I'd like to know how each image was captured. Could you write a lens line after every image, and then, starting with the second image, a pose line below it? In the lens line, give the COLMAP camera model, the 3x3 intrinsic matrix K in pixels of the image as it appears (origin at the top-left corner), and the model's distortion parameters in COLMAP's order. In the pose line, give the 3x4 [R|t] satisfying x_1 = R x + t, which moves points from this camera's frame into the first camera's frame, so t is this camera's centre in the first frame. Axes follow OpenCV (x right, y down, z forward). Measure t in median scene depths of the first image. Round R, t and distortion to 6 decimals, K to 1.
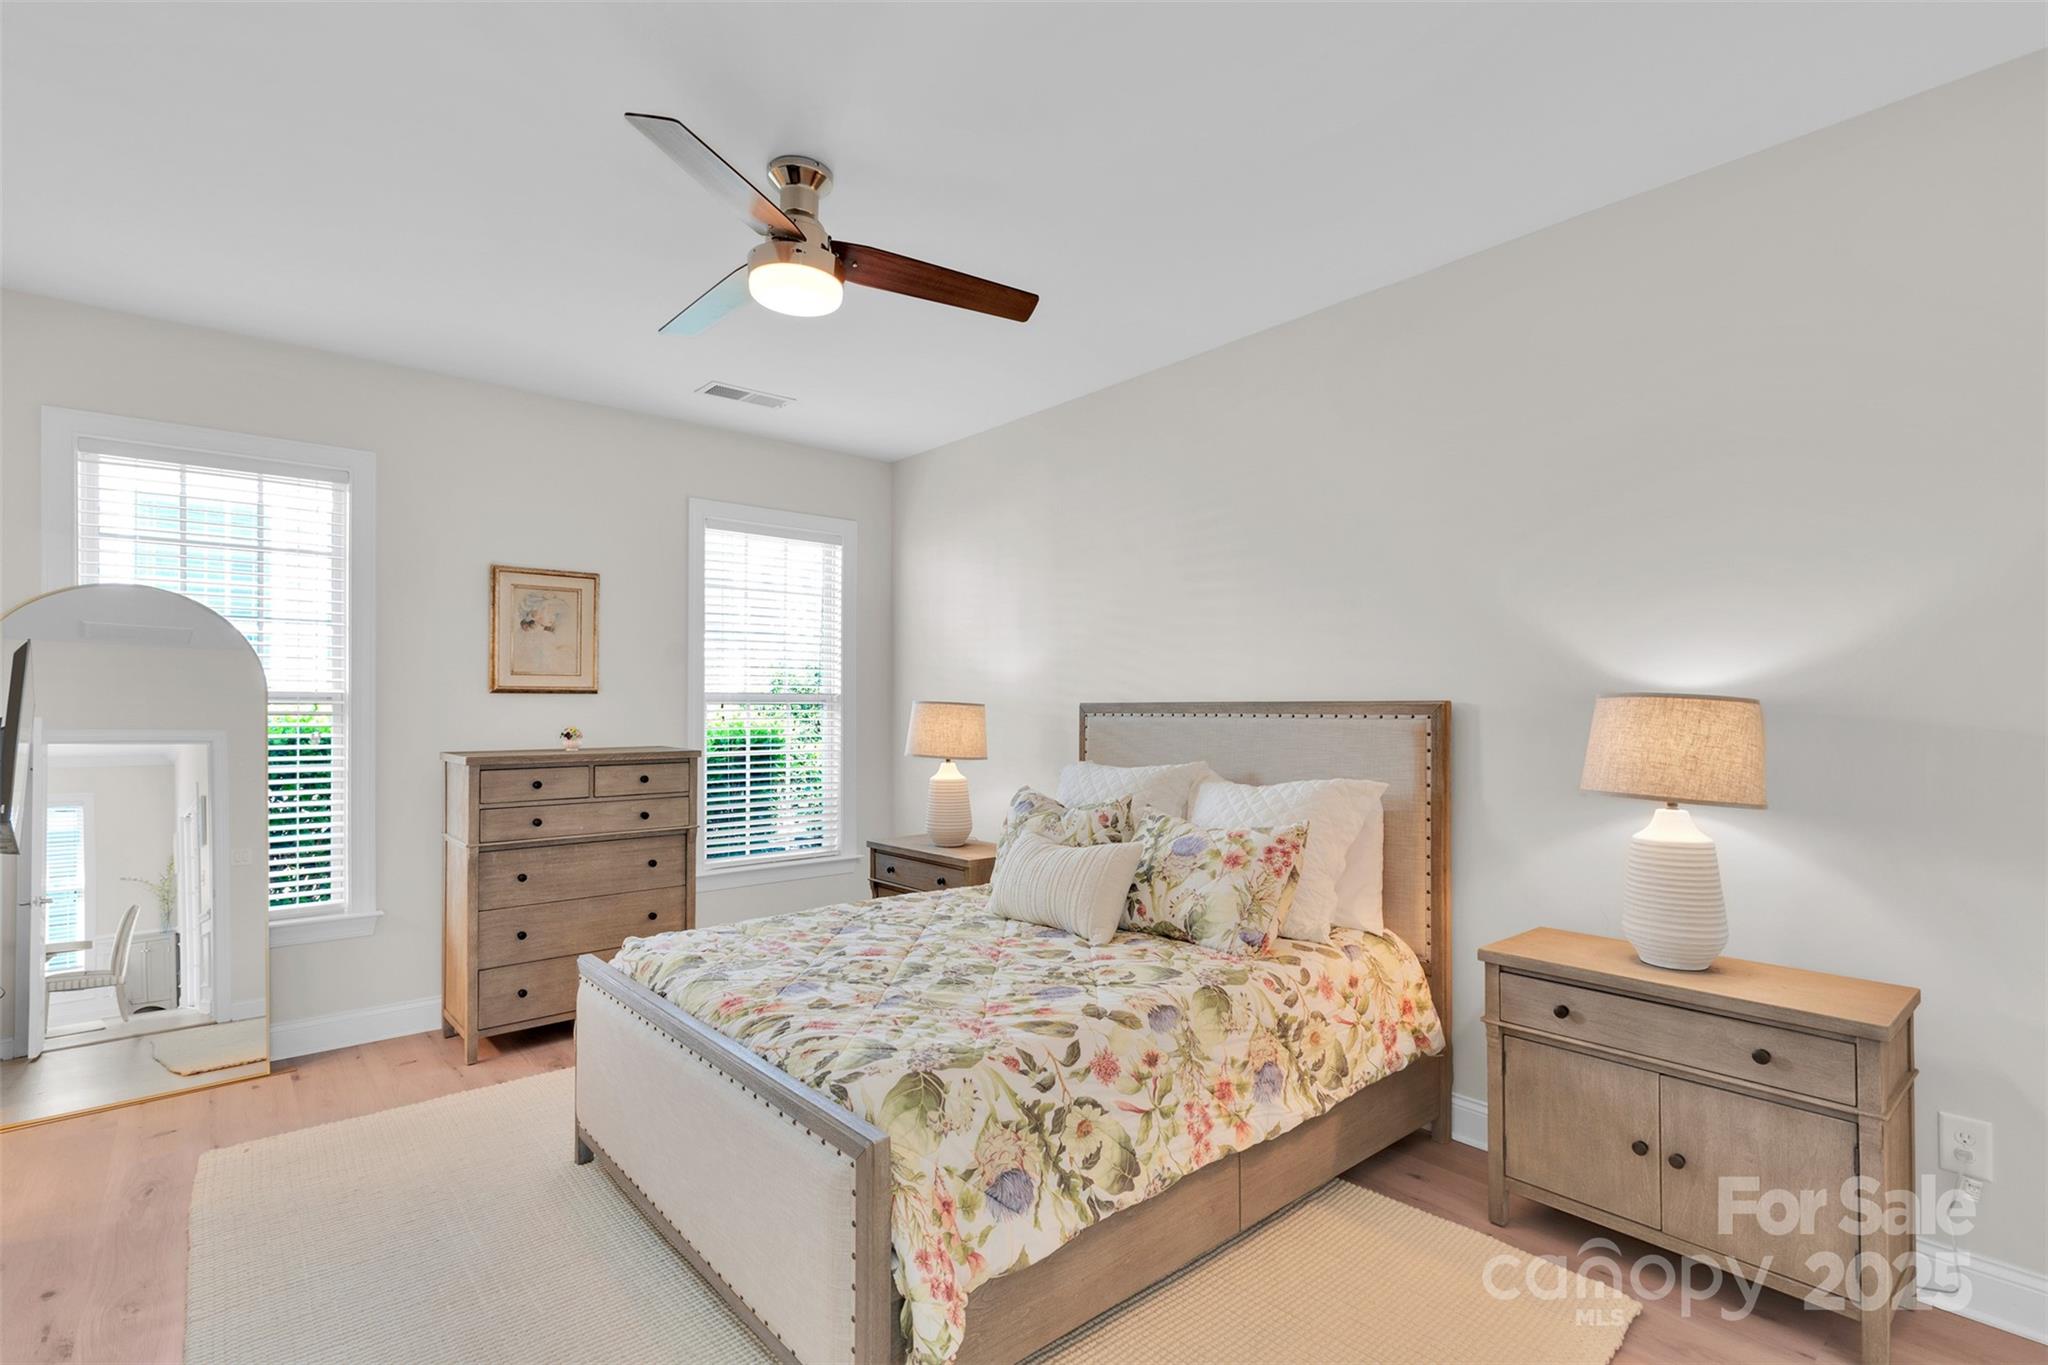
lens RADIAL K [[978.0, 0, 1028.0], [0, 978.0, 695.3], [0, 0, 1]] dist [0.004739, 0.000211]
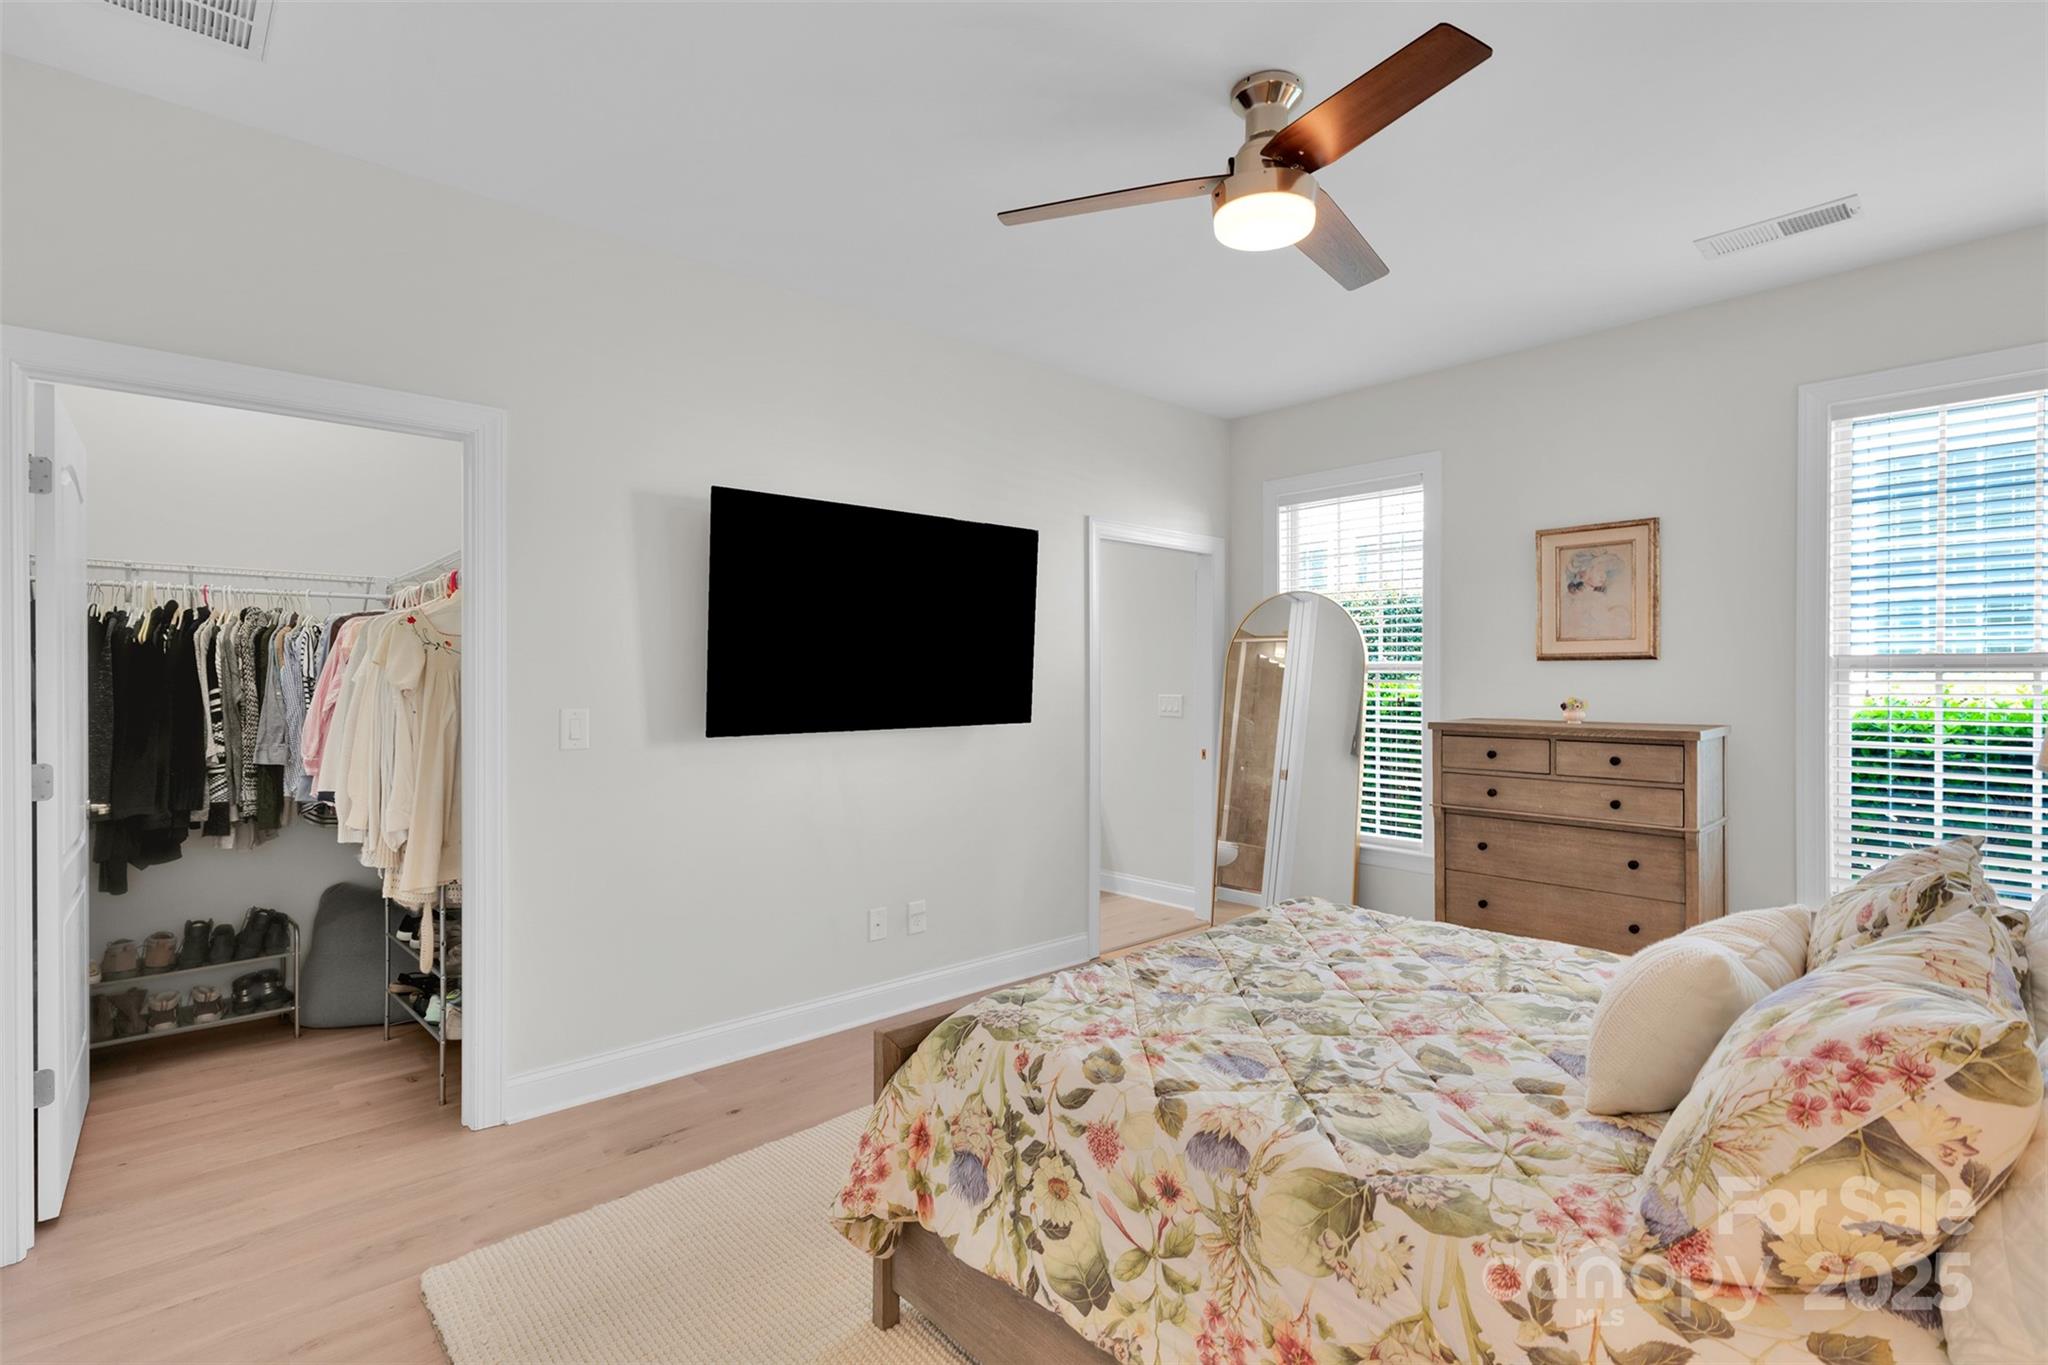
lens RADIAL K [[978.0, 0, 1029.5], [0, 978.0, 677.3], [0, 0, 1]] dist [0.004739, 0.000211]
pose [[0.007661, 0.000137, -0.999971, 0.651782], [0.010473, 0.999945, 0.000217, 0.012687], [0.999916, -0.010474, 0.007659, 0.729158]]
